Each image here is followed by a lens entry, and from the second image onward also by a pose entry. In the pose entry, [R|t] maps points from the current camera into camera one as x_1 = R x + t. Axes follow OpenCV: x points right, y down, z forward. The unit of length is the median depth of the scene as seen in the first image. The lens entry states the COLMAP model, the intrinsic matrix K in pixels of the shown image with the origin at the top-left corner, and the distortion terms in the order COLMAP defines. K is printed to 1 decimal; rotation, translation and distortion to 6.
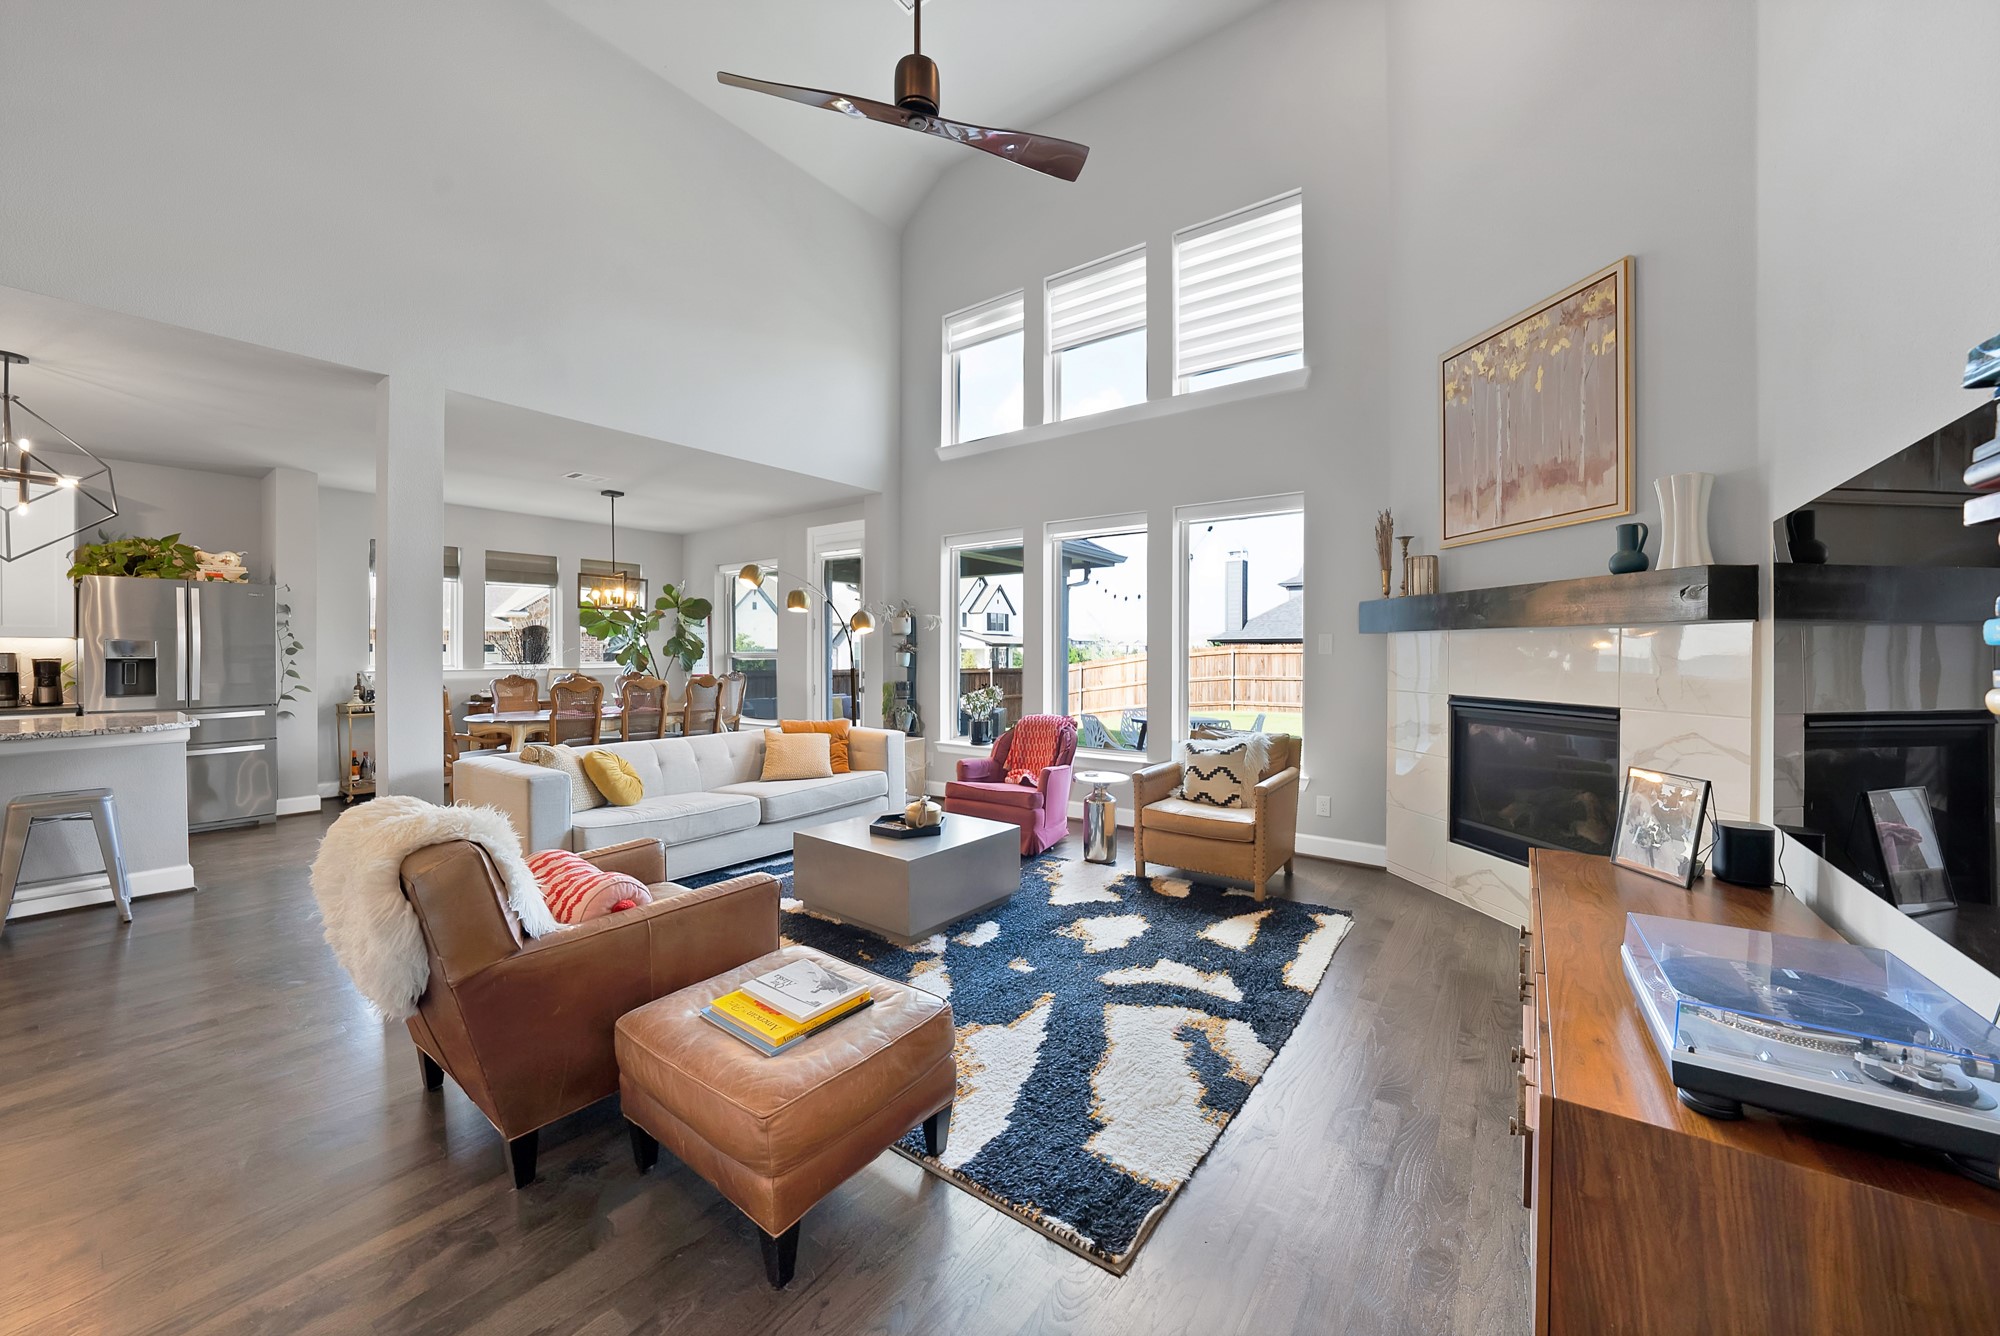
lens RADIAL K [[722.6, 0, 999.6], [0, 722.6, 656.3], [0, 0, 1]] dist [-0.028120, 0.006954]
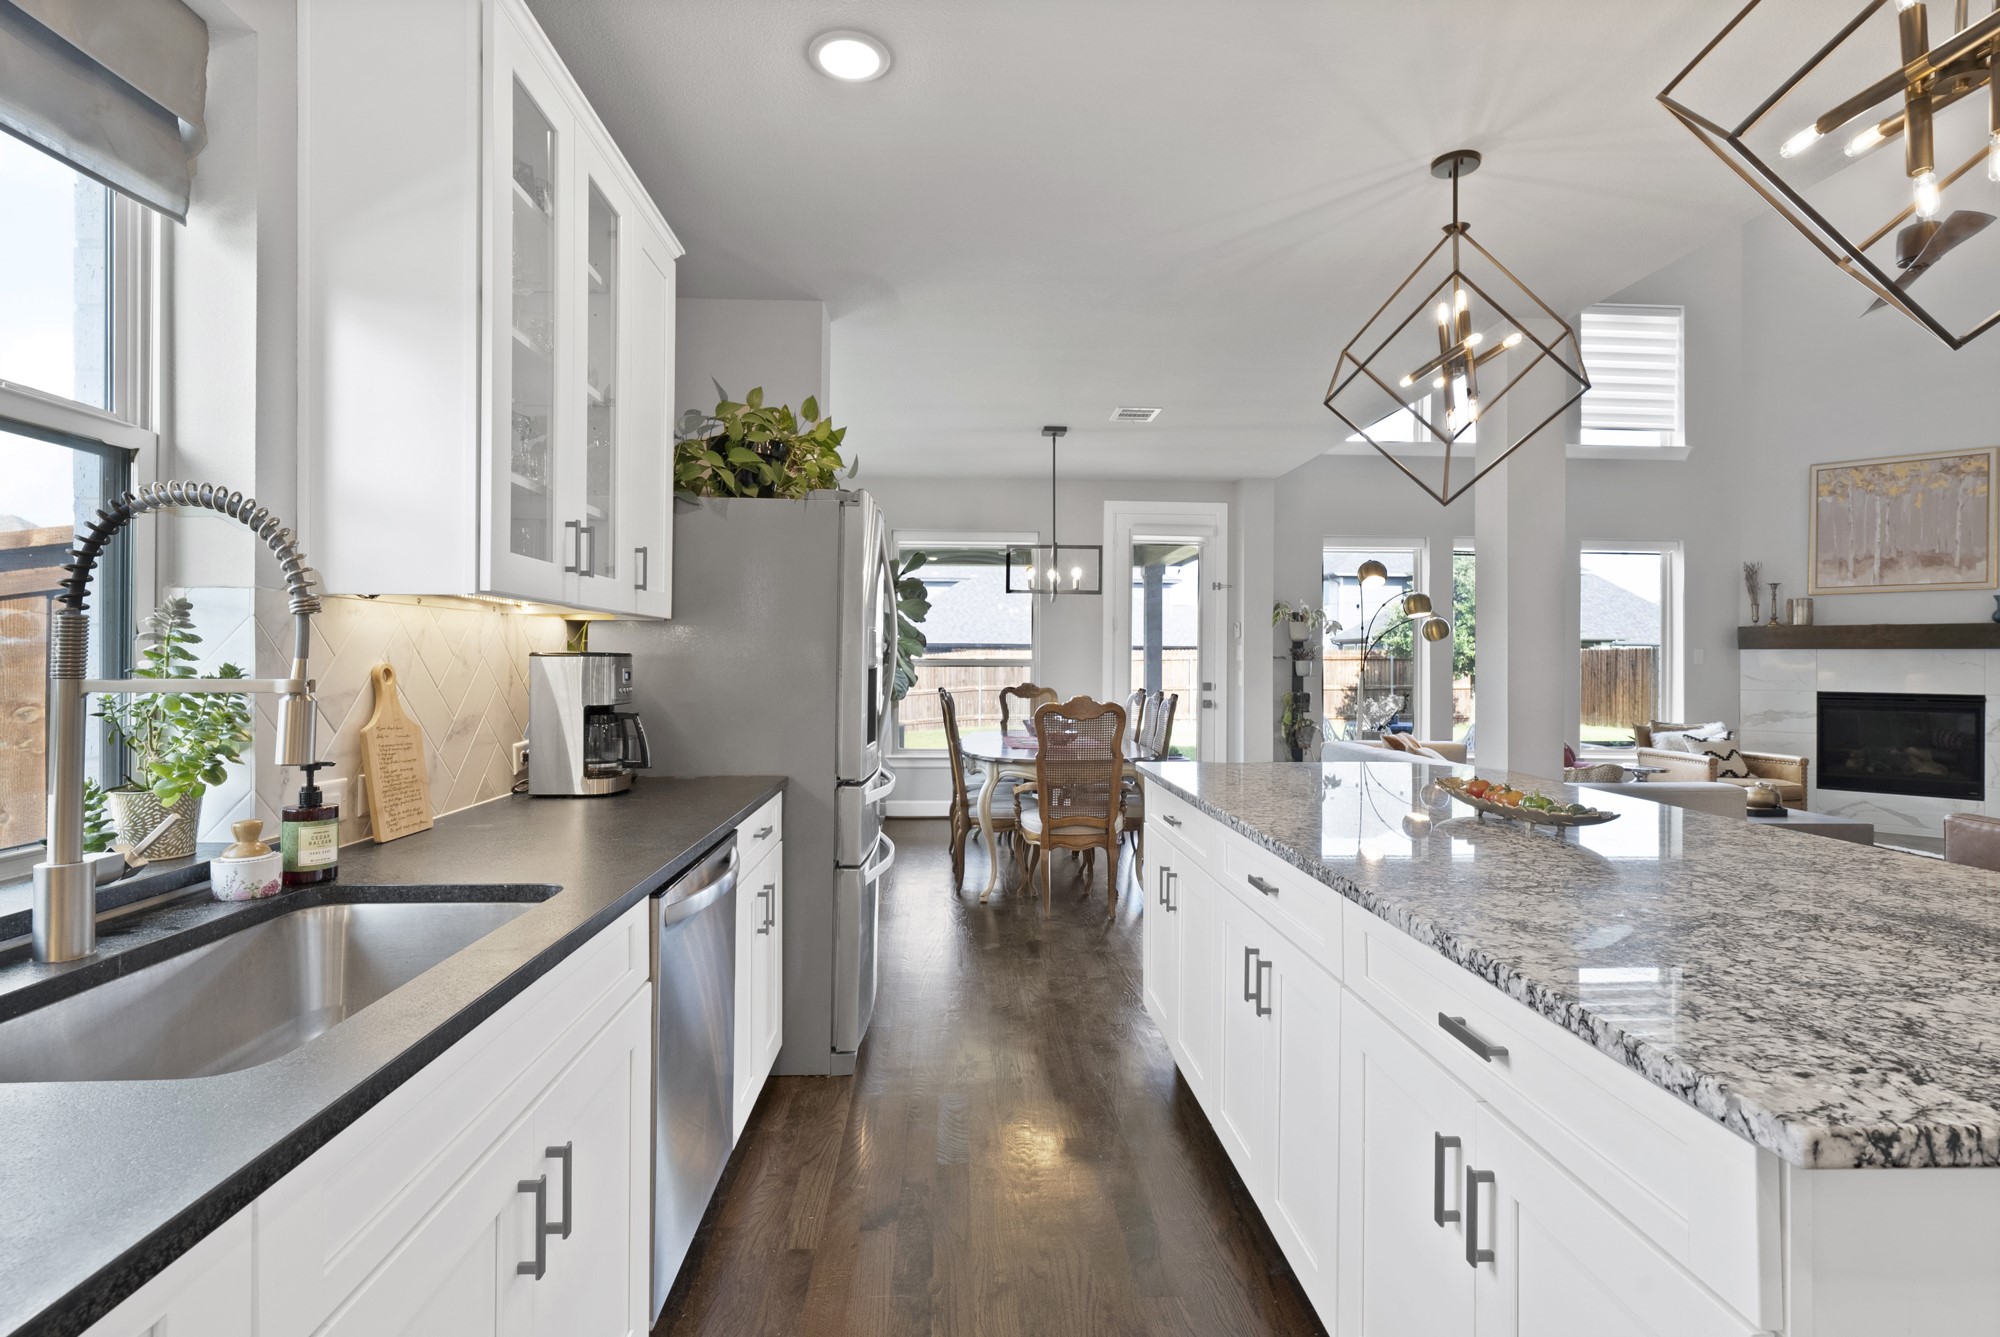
lens RADIAL K [[951.9, 0, 1002.8], [0, 951.9, 660.7], [0, 0, 1]] dist [0.001684, 0.001192]
pose [[0.778002, 0.003817, 0.628251, -1.958465], [-0.001959, 0.999991, -0.003650, -0.001769], [-0.628259, 0.001609, 0.778002, 0.516446]]
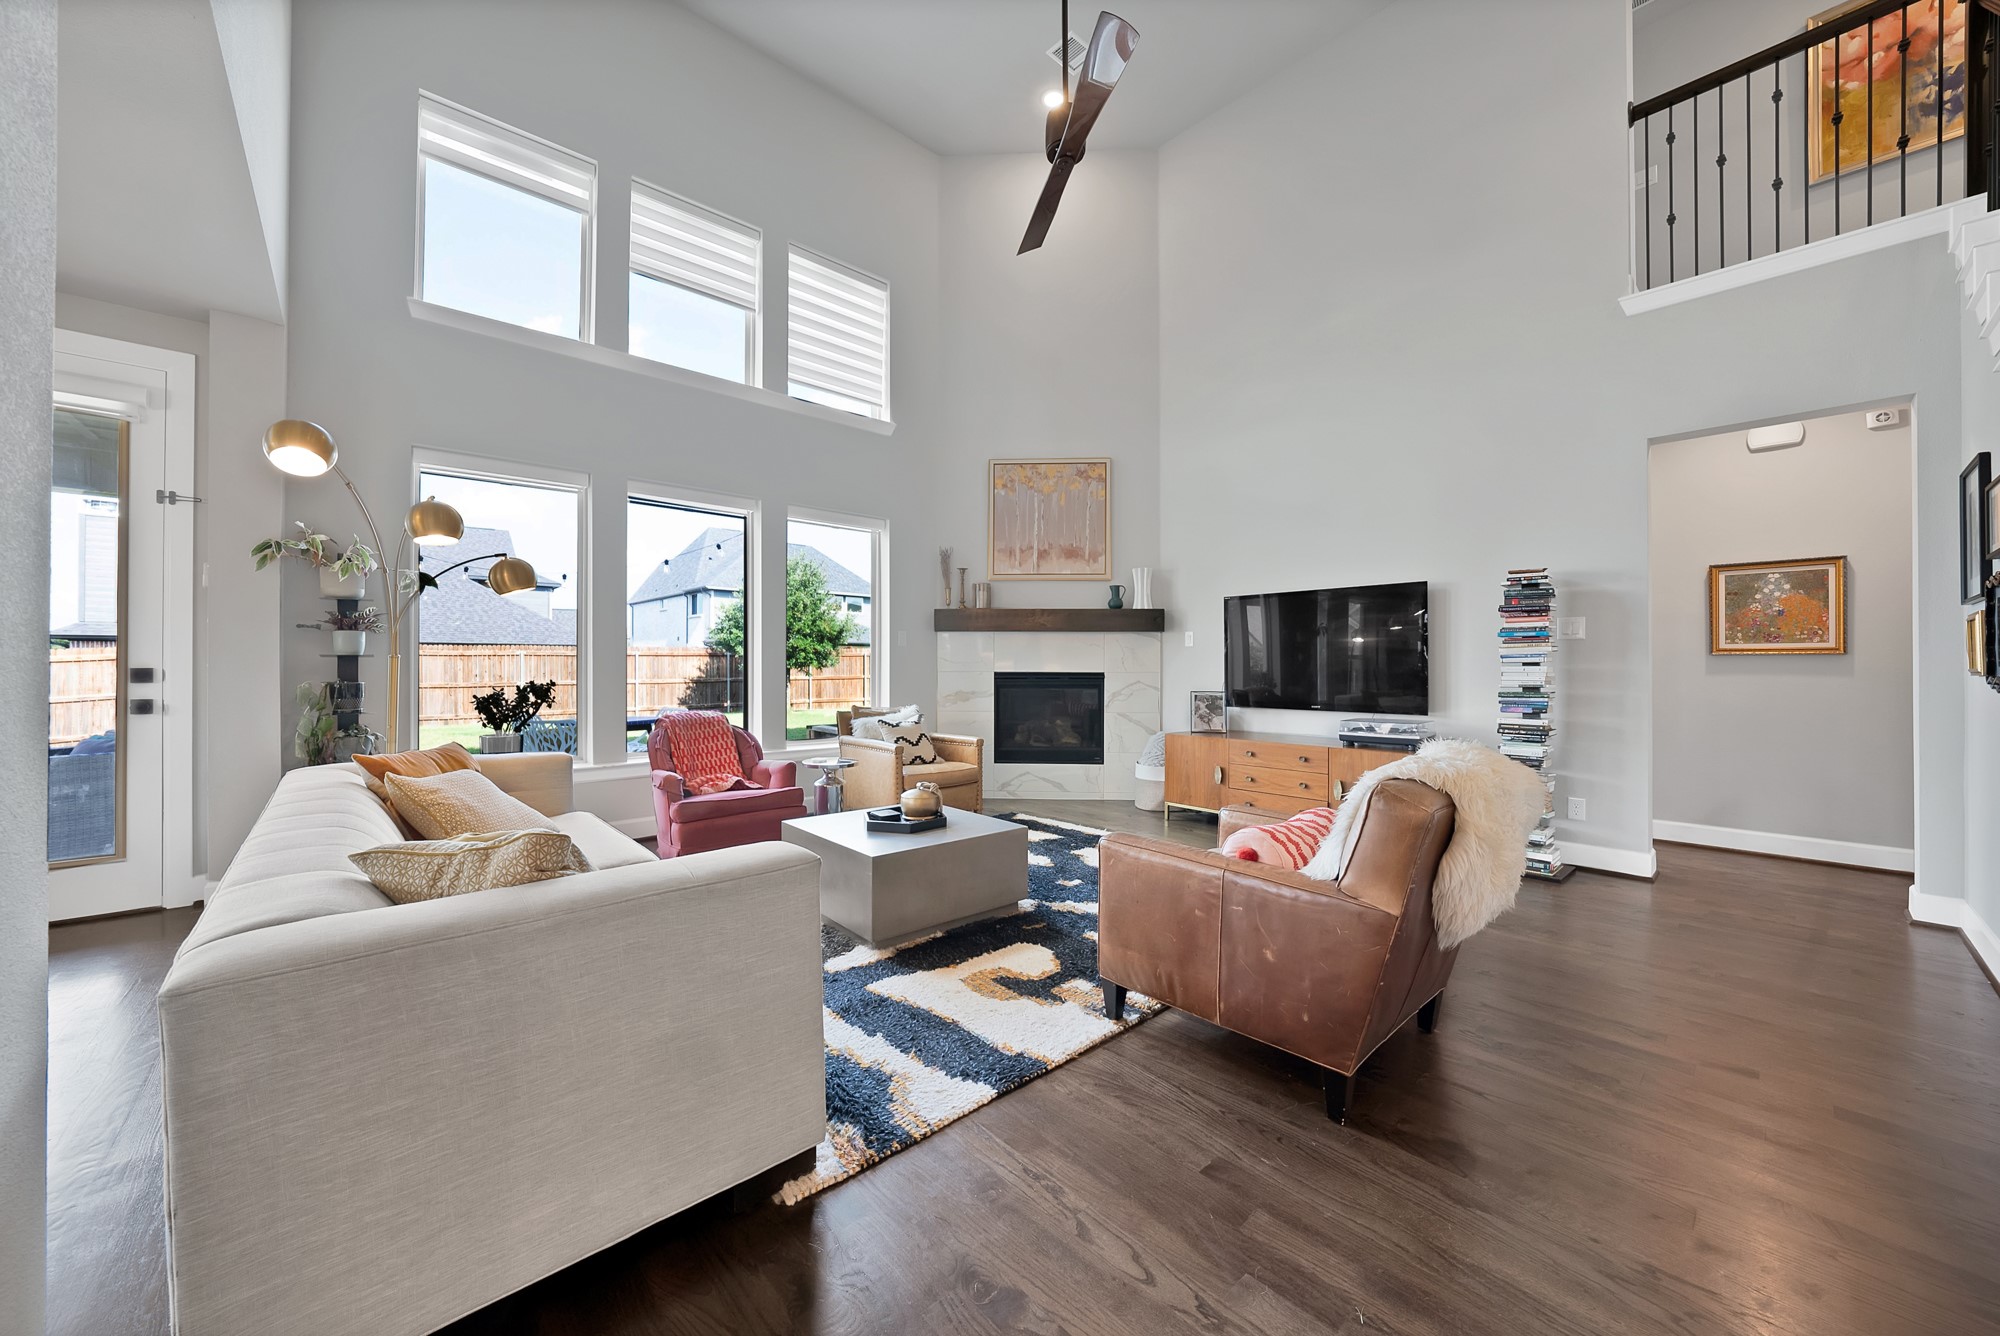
lens RADIAL K [[722.6, 0, 999.6], [0, 722.6, 656.3], [0, 0, 1]] dist [-0.028120, 0.006954]
pose [[0.204778, 0.008773, 0.978769, -0.947756], [0.002626, 0.999951, -0.009512, 0.033102], [-0.978805, 0.004518, 0.204745, 0.658123]]
